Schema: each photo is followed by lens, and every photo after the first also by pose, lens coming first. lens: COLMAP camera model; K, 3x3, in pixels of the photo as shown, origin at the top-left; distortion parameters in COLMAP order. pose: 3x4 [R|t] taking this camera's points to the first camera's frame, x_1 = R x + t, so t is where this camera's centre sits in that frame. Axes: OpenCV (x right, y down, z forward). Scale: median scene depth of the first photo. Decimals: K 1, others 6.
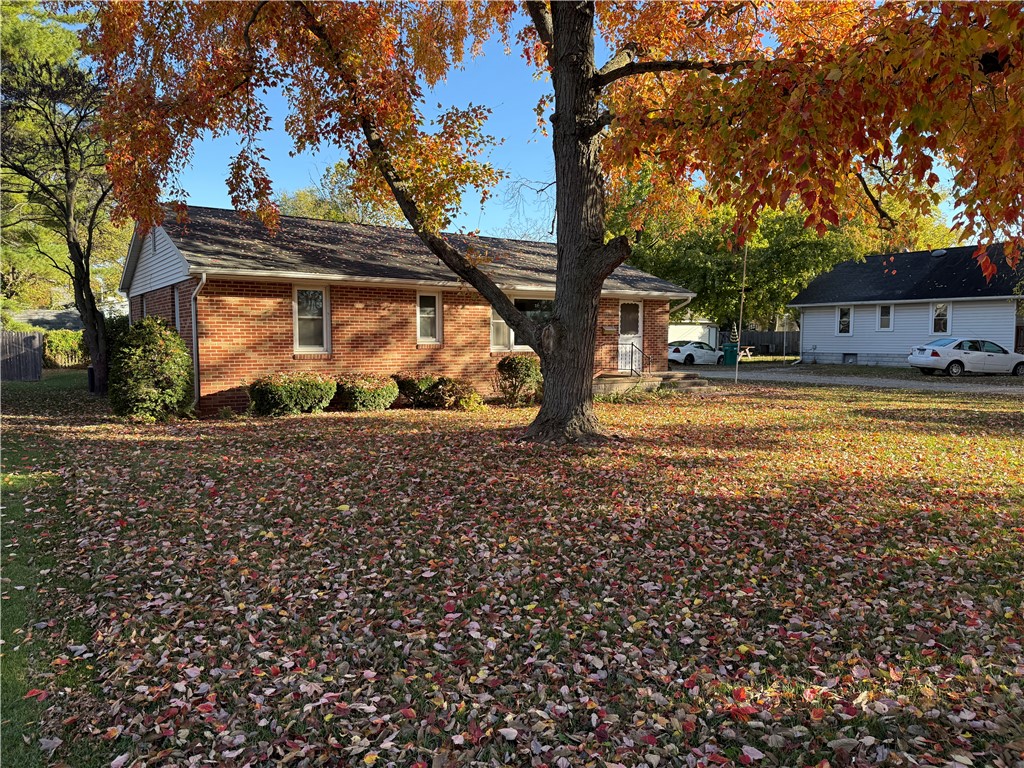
lens RADIAL K [[715.4, 0, 511.6], [0, 715.4, 383.6], [0, 0, 1]] dist [0.075334, -0.113828]
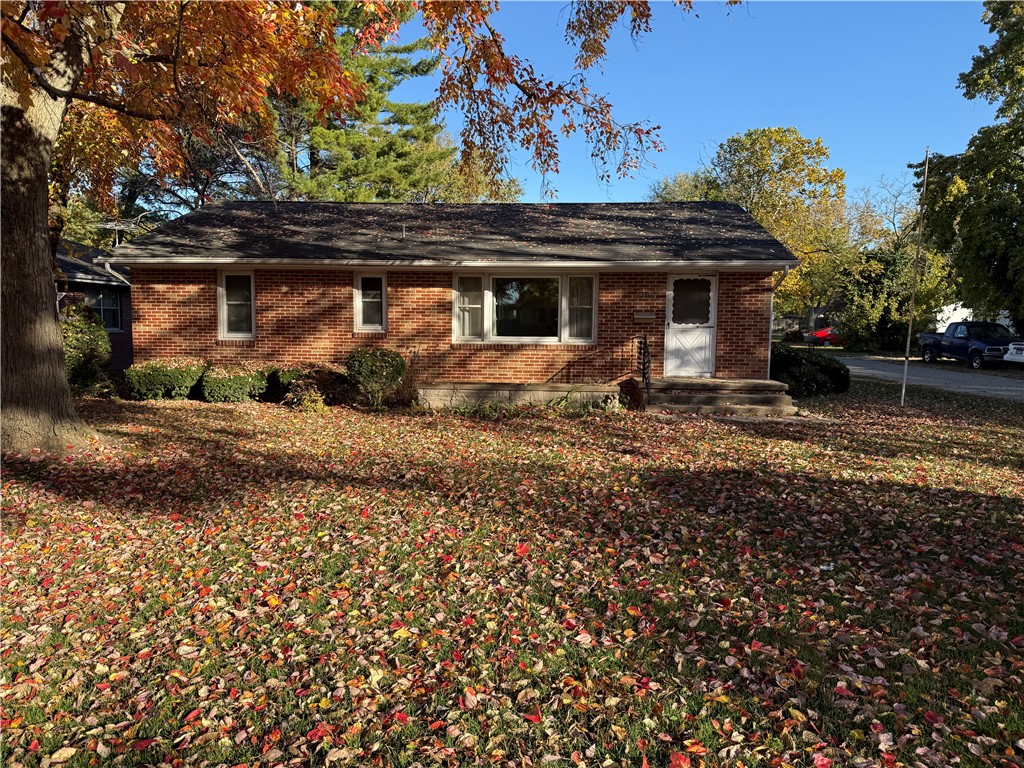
lens RADIAL K [[715.4, 0, 512.5], [0, 715.4, 387.7], [0, 0, 1]] dist [0.075334, -0.113828]
pose [[0.775374, 0.059314, -0.628711, 0.631090], [-0.050202, 0.998218, 0.032261, -0.025424], [0.629504, 0.006548, 0.776970, 0.452123]]
